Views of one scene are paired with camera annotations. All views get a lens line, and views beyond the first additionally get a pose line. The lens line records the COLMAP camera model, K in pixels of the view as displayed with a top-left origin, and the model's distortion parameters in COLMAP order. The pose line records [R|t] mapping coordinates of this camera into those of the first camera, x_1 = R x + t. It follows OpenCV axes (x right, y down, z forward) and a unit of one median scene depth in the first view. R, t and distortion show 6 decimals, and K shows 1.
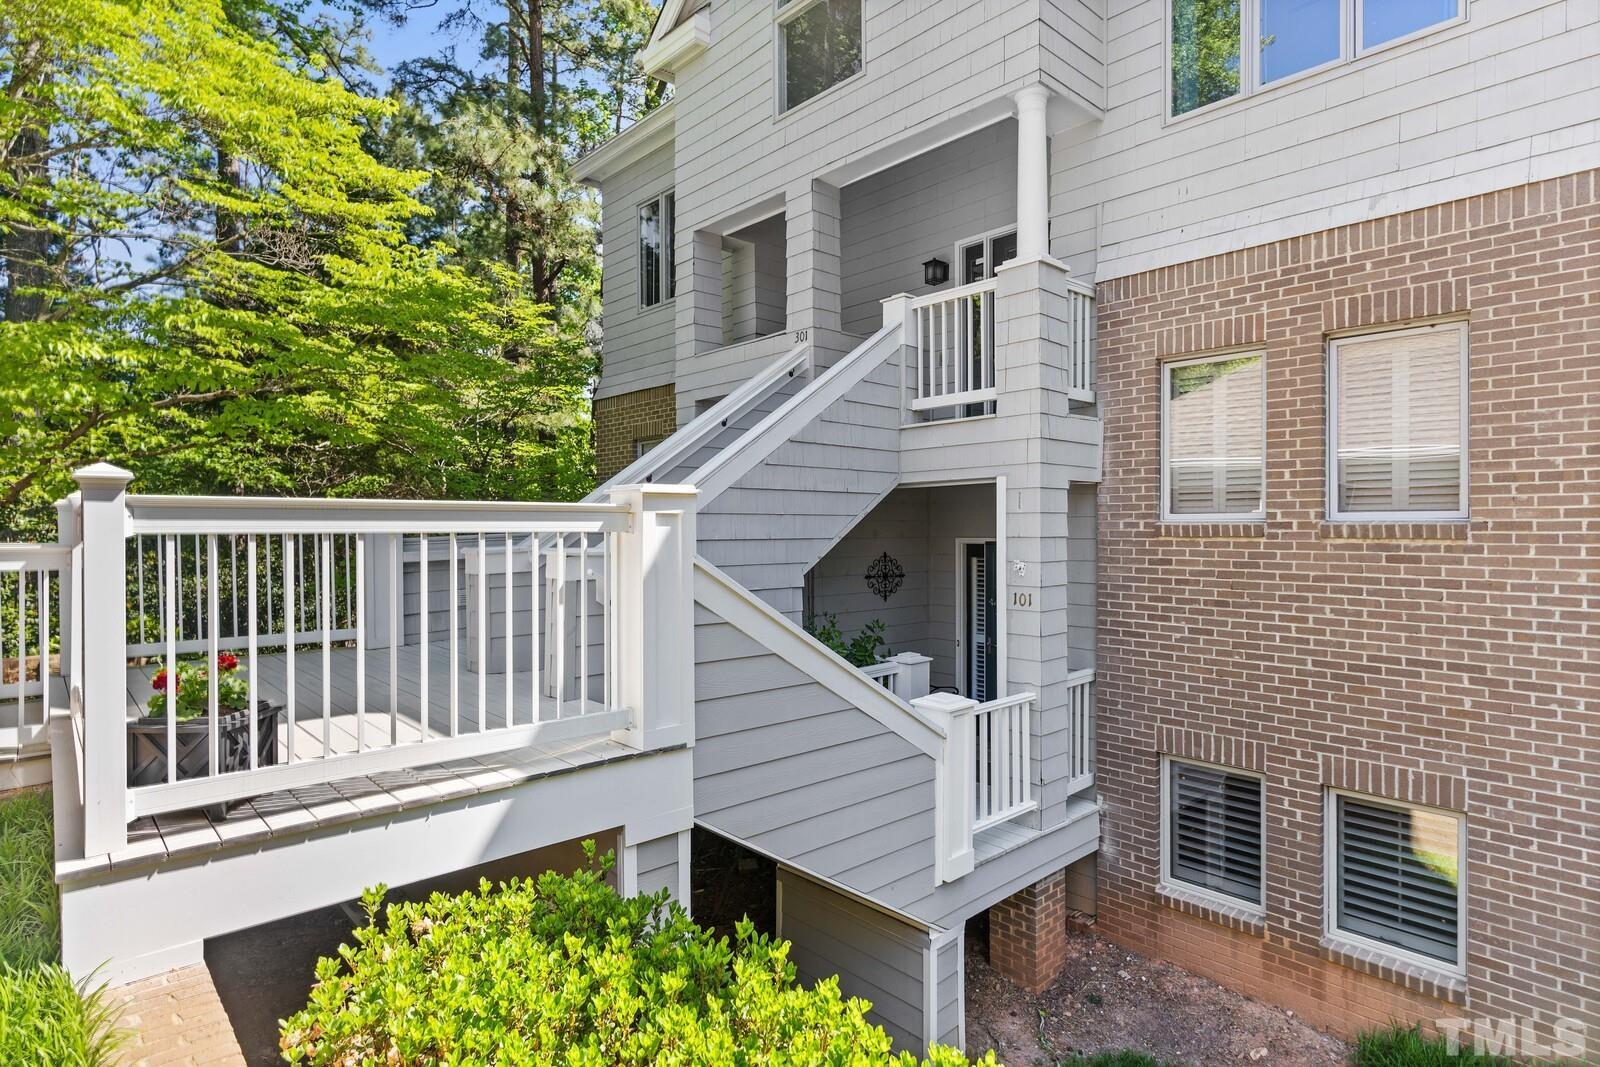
lens RADIAL K [[853.5, 0, 795.9], [0, 853.5, 534.0], [0, 0, 1]] dist [0.001767, 0.001040]
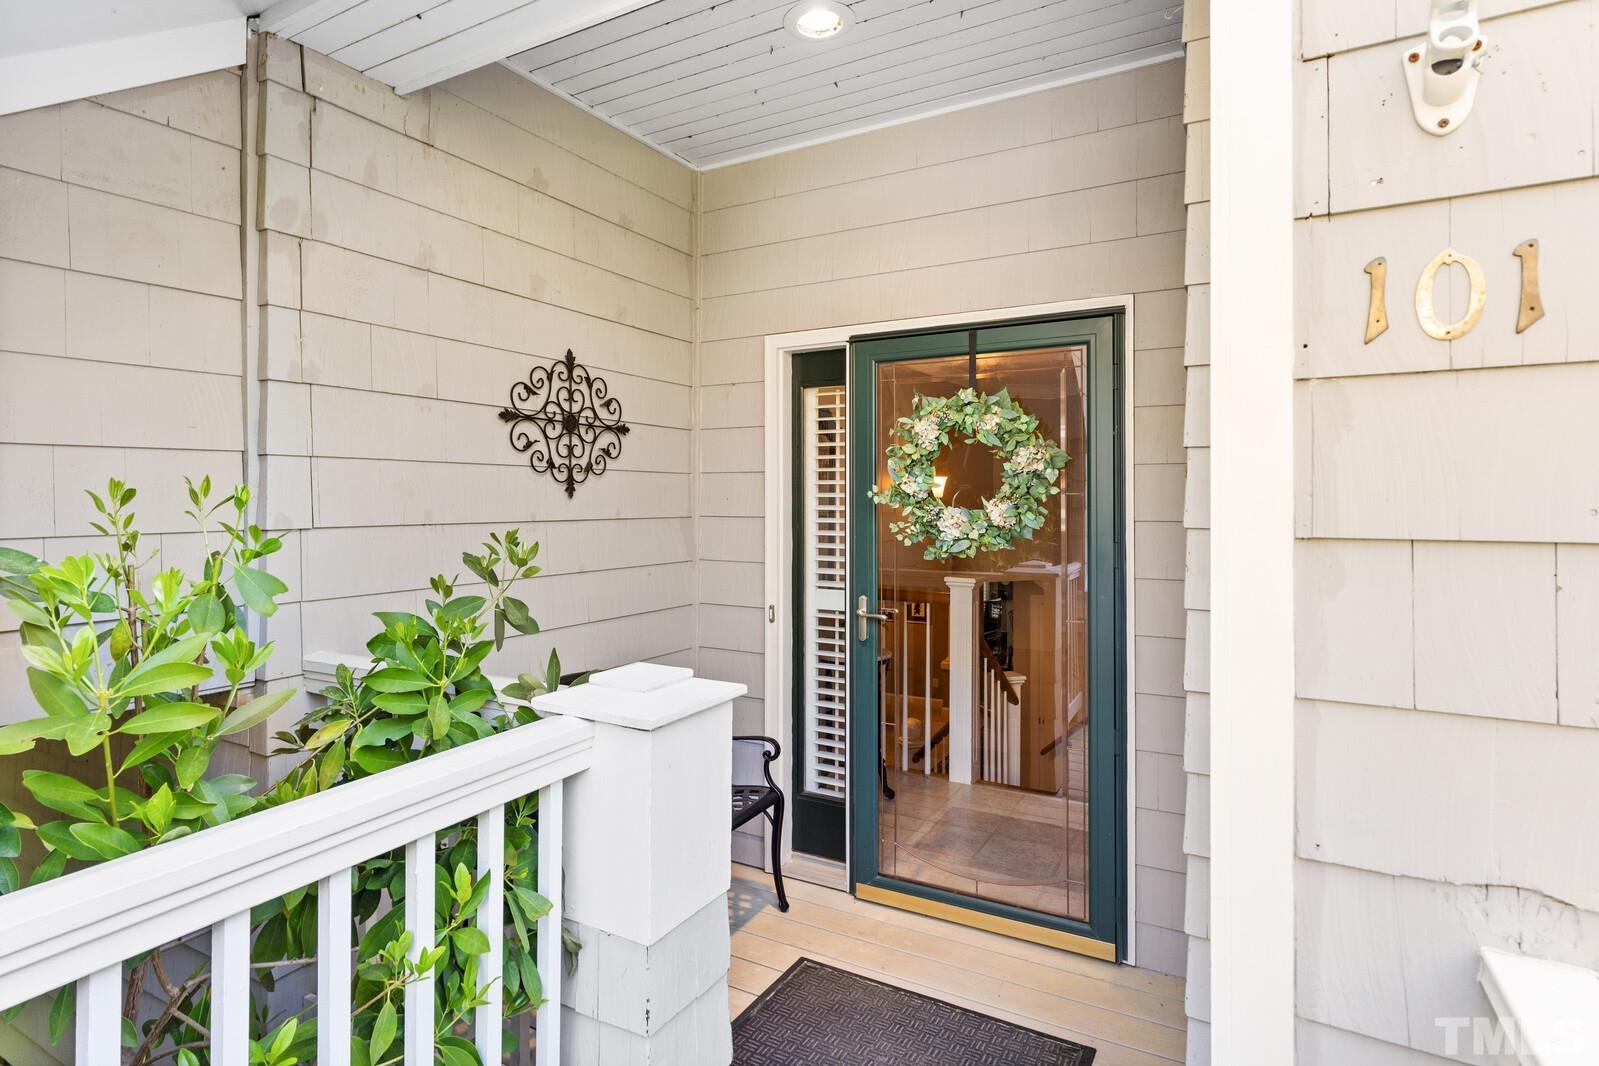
lens RADIAL K [[852.9, 0, 787.3], [0, 852.9, 498.1], [0, 0, 1]] dist [0.001767, 0.001040]
pose [[0.954529, 0.000419, 0.298119, 0.086310], [0.002028, 0.999967, -0.007901, 0.081807], [-0.298113, 0.008147, 0.954496, 0.654753]]
